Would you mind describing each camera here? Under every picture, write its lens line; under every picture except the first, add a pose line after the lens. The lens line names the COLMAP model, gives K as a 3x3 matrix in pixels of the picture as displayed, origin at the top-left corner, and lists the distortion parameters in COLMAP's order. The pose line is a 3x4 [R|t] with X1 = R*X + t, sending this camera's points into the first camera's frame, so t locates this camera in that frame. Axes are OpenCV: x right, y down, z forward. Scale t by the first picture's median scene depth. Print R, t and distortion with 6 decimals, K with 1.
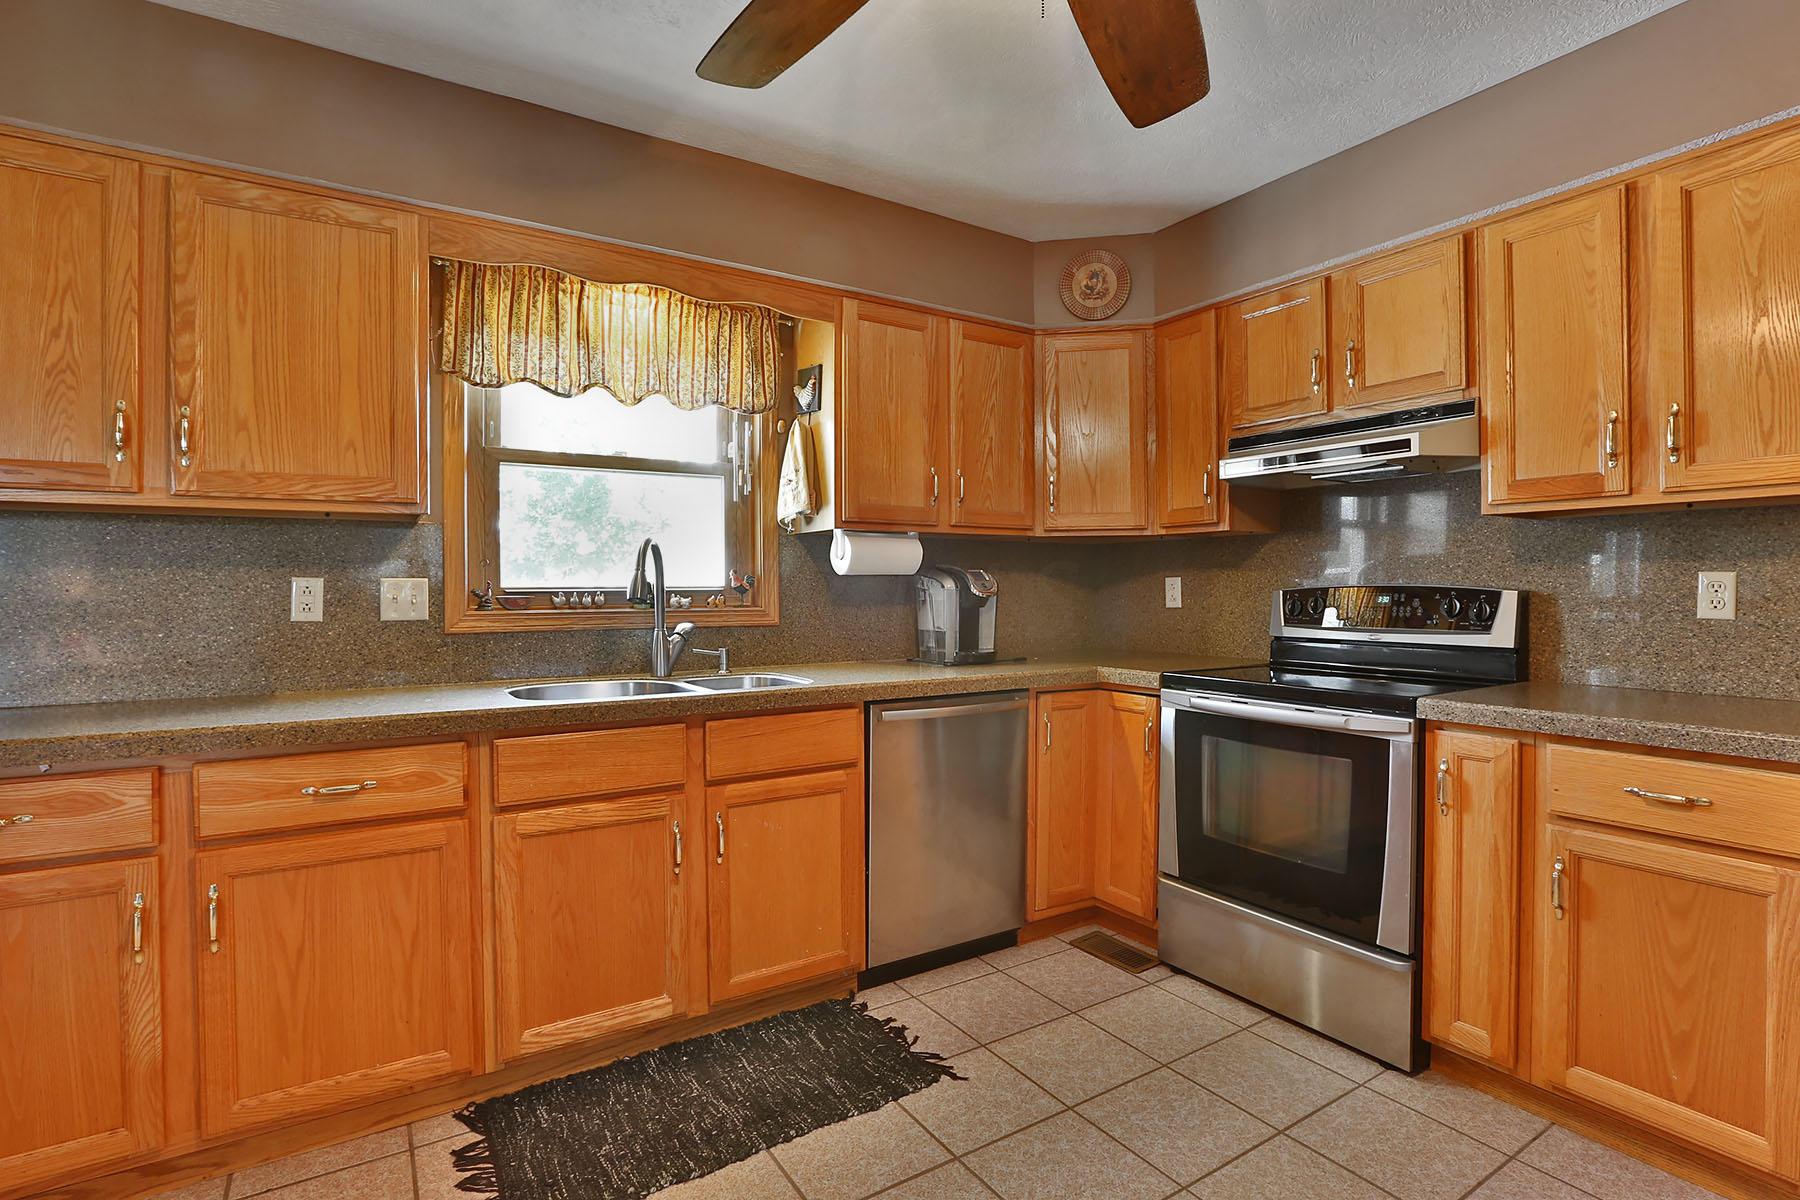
lens RADIAL K [[860.9, 0, 895.9], [0, 860.9, 590.3], [0, 0, 1]] dist [-0.071853, 0.033390]
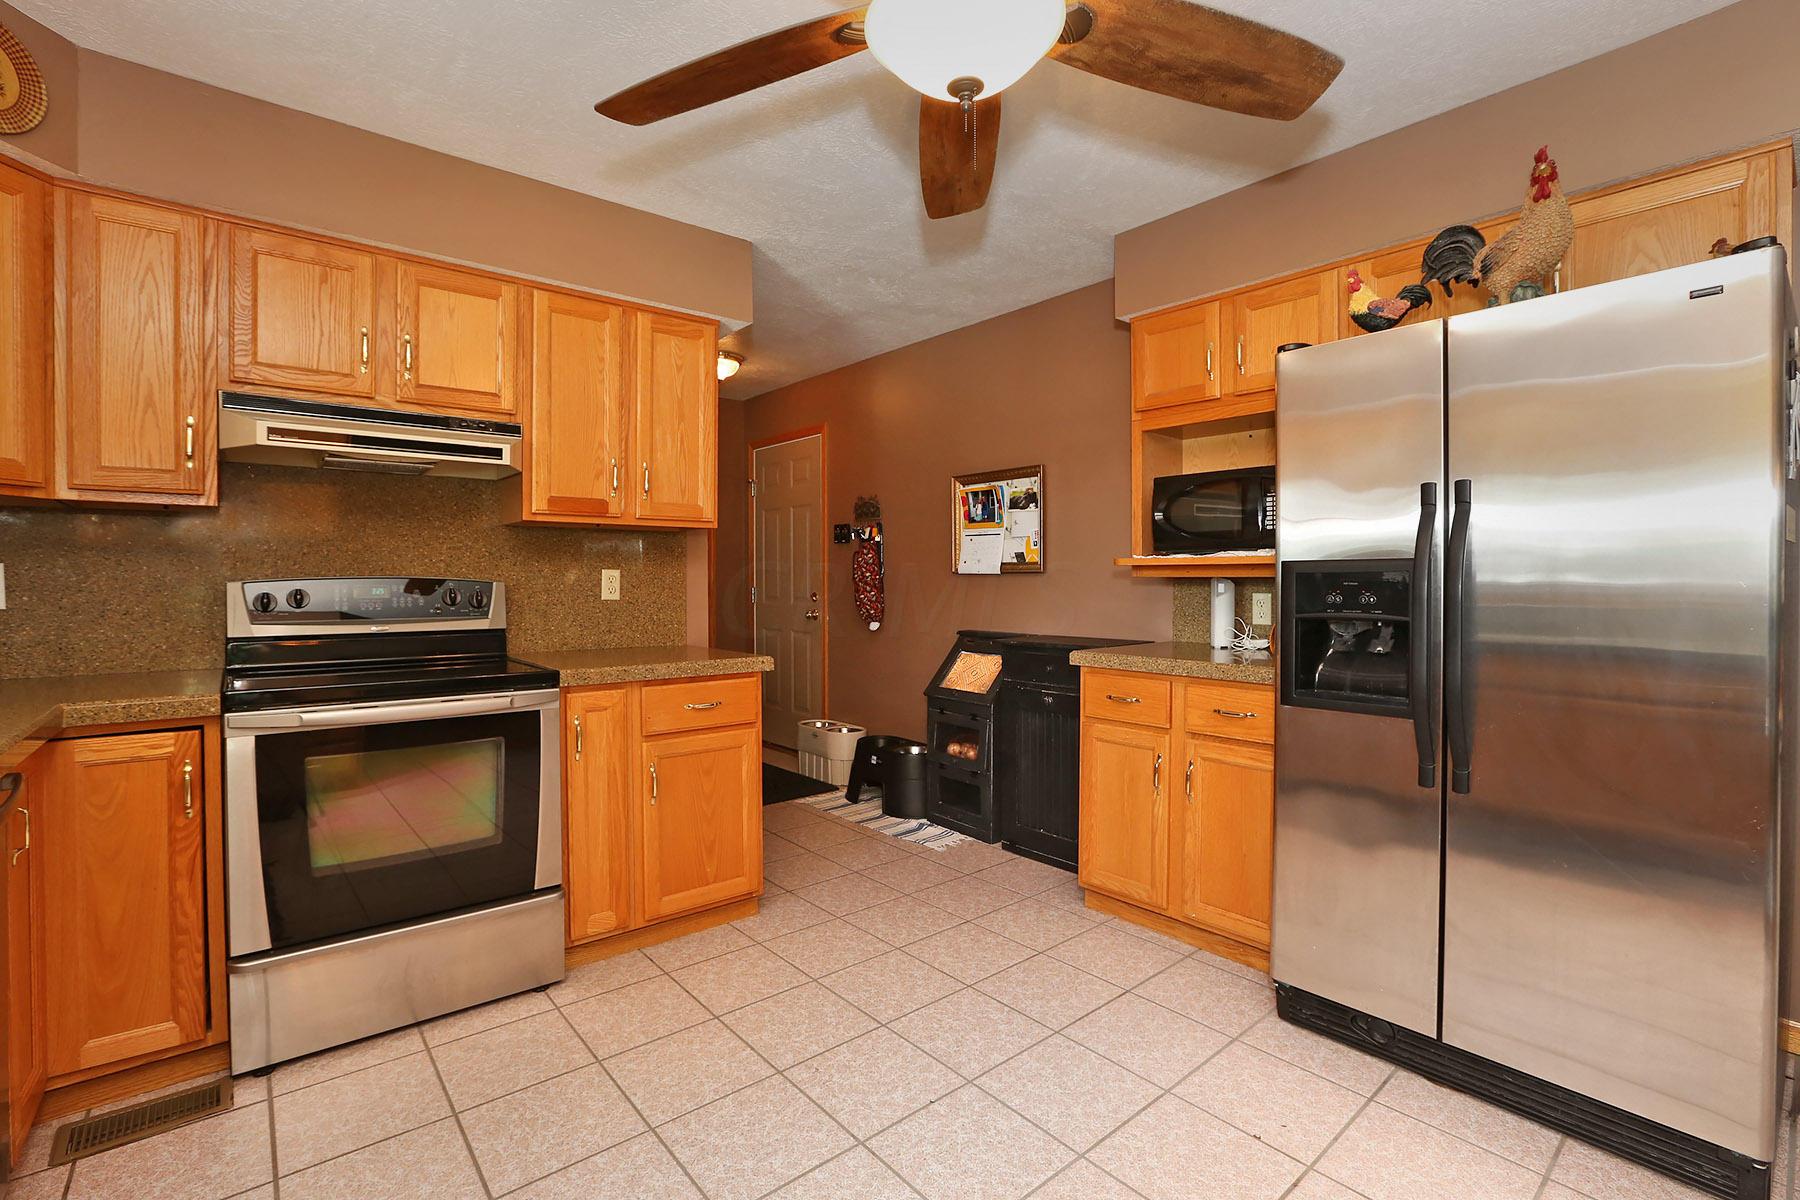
lens RADIAL K [[811.2, 0, 893.3], [0, 811.2, 589.6], [0, 0, 1]] dist [-0.066616, 0.029981]
pose [[-0.126843, -0.009066, 0.991881, -0.495373], [0.002269, 0.999953, 0.009430, 0.001821], [-0.991920, 0.003447, -0.126816, 0.568395]]
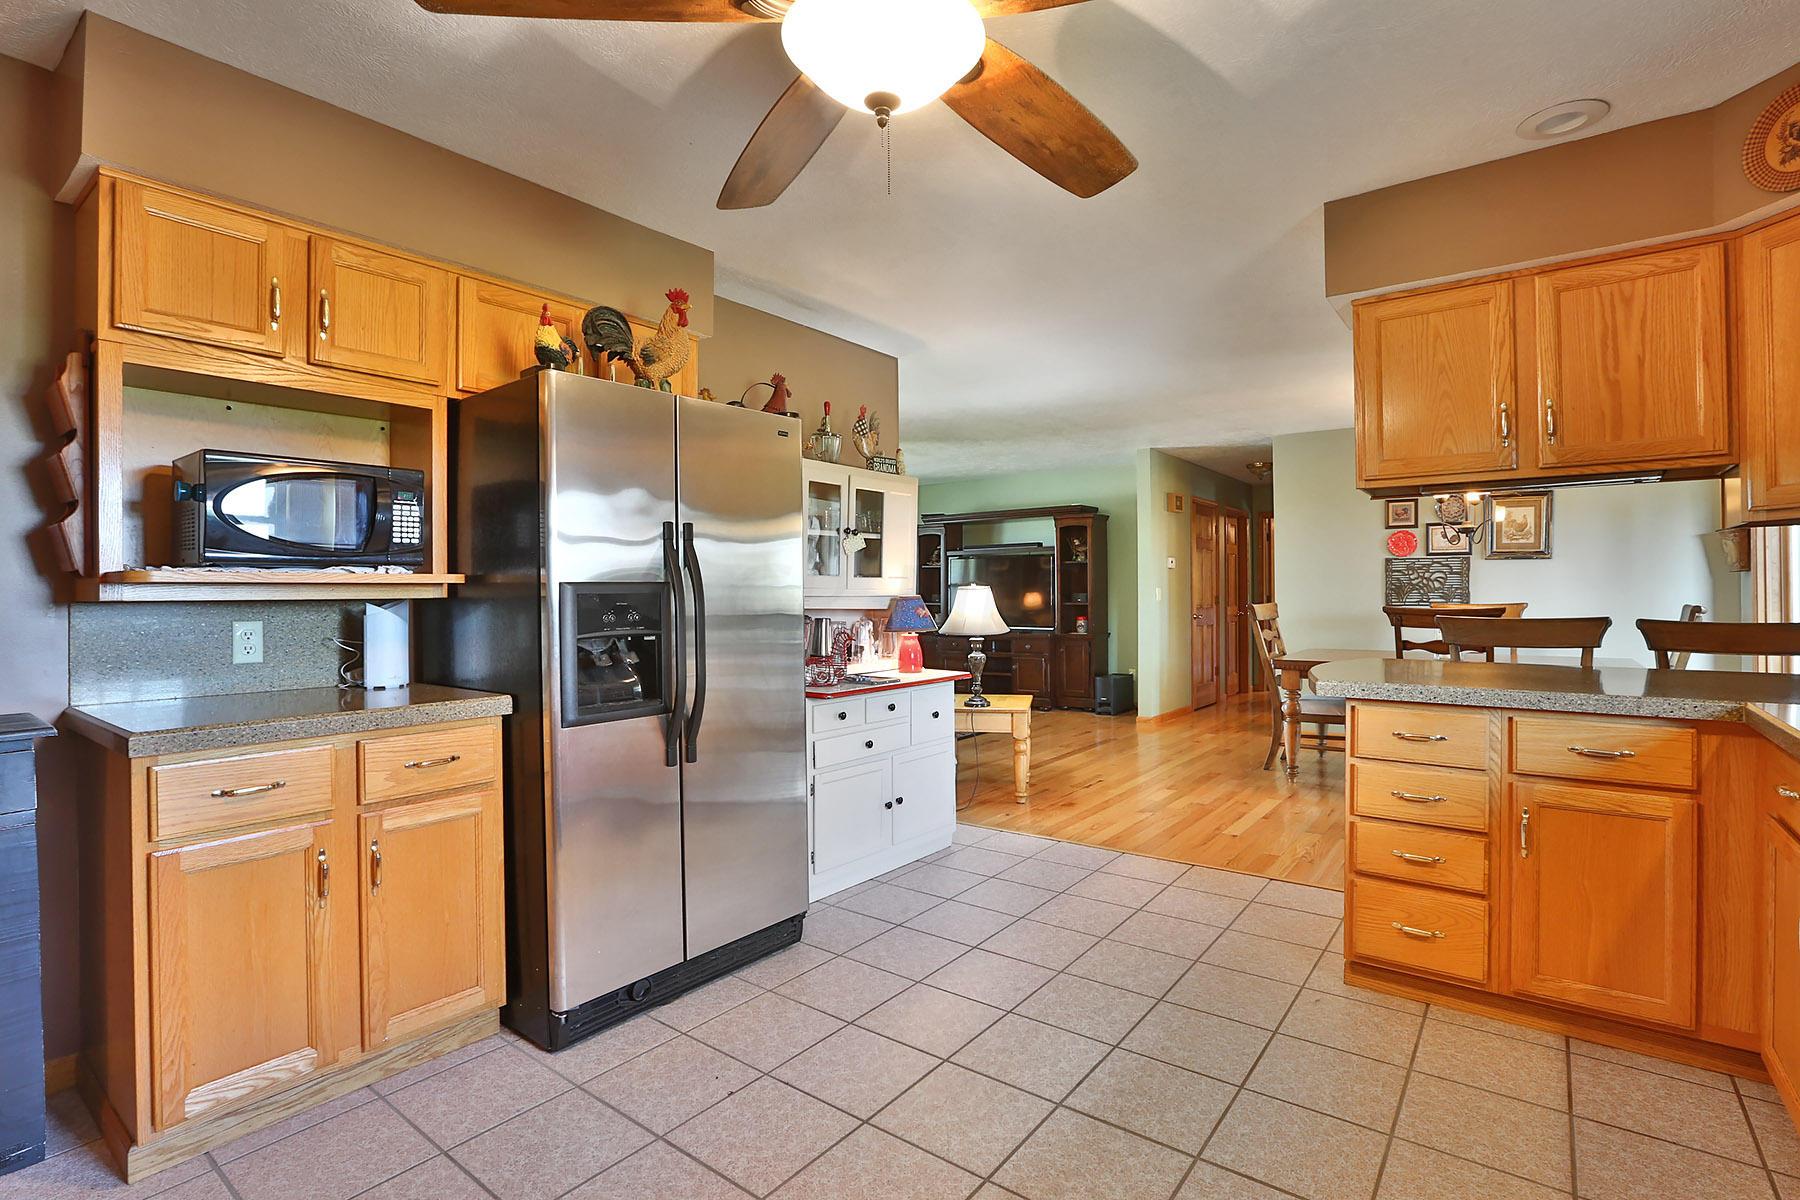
lens RADIAL K [[860.9, 0, 895.9], [0, 860.9, 590.3], [0, 0, 1]] dist [-0.071853, 0.033390]
pose [[-0.940010, 0.010423, -0.340987, 0.287956], [0.010534, 0.999943, 0.001526, -0.009220], [0.340983, -0.002157, -0.940067, 1.018400]]
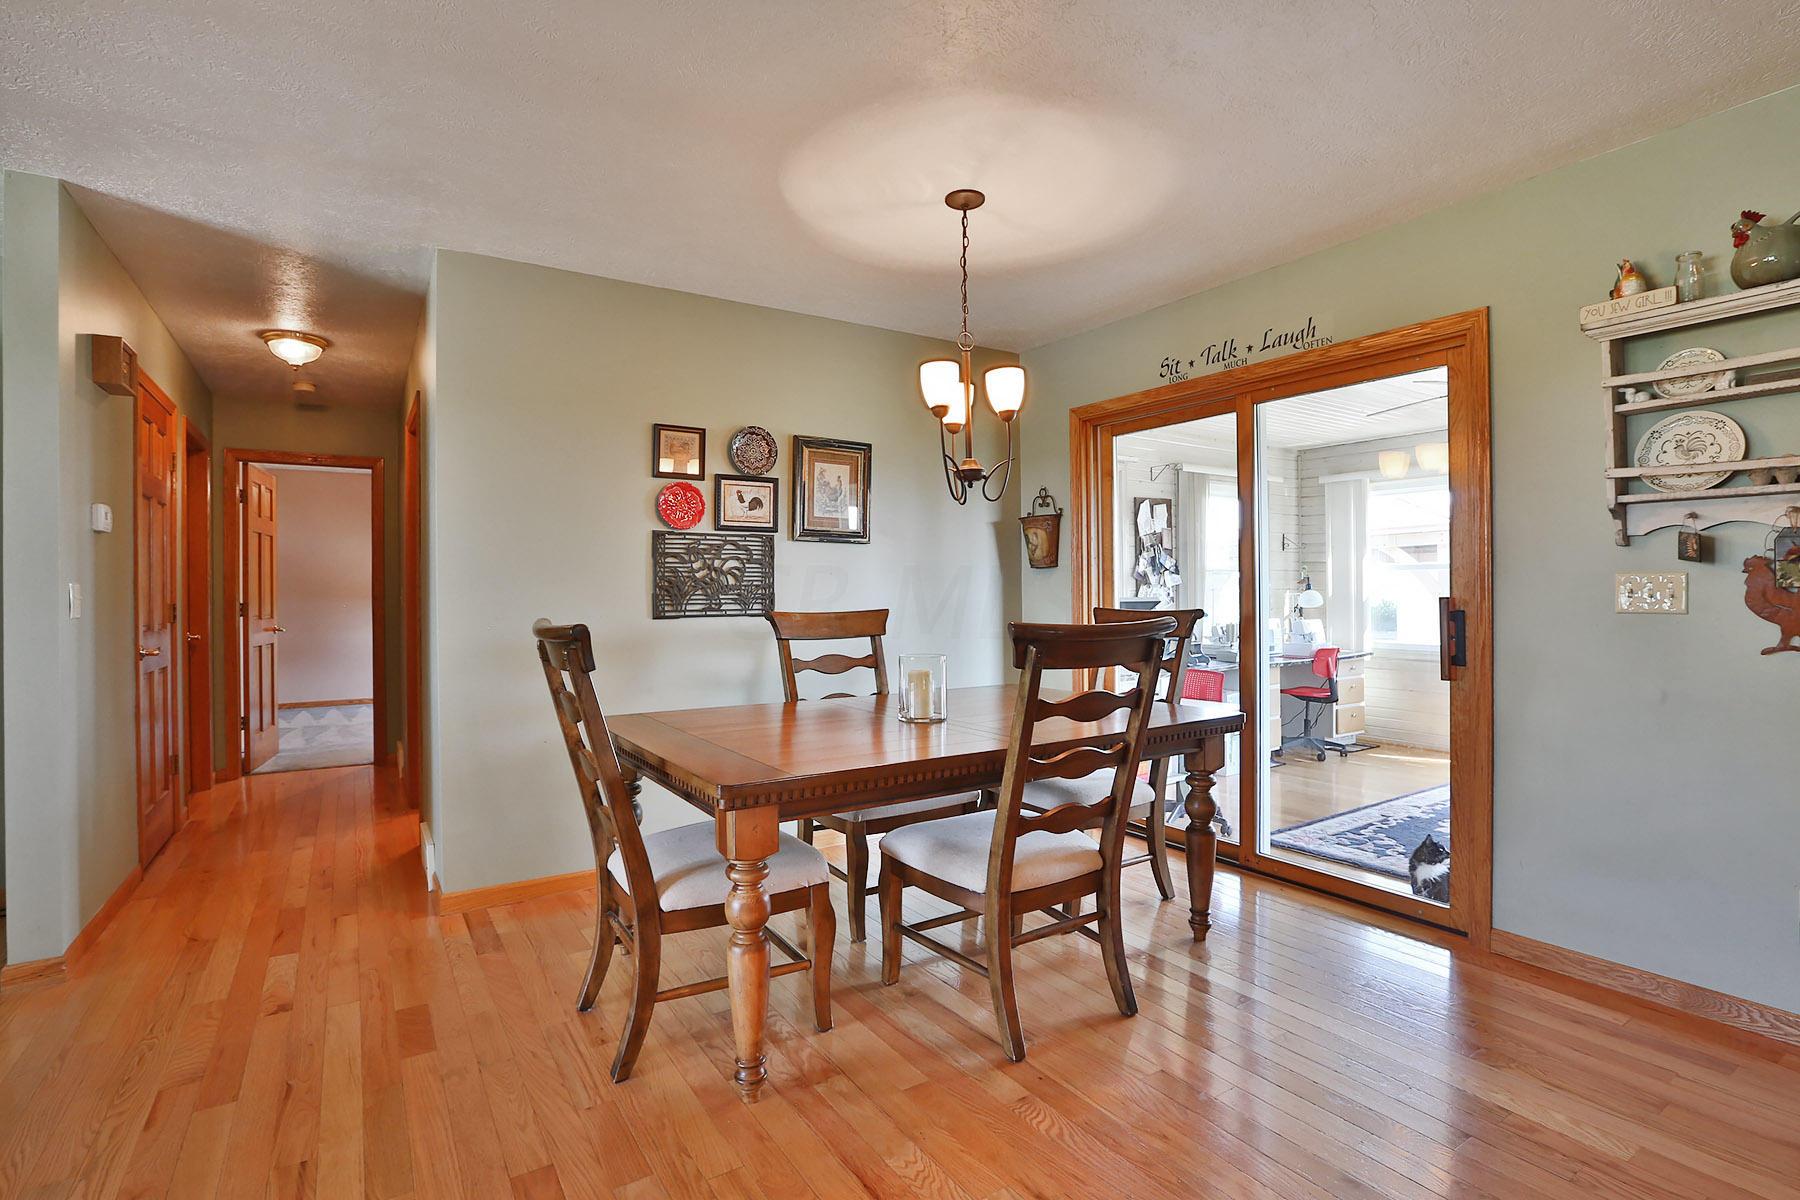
lens RADIAL K [[860.9, 0, 895.9], [0, 860.9, 590.3], [0, 0, 1]] dist [-0.071853, 0.033390]
pose [[0.001654, 0.006821, -0.999975, -0.642488], [0.004815, 0.999965, 0.006829, 0.004495], [0.999987, -0.004826, 0.001621, -0.606914]]
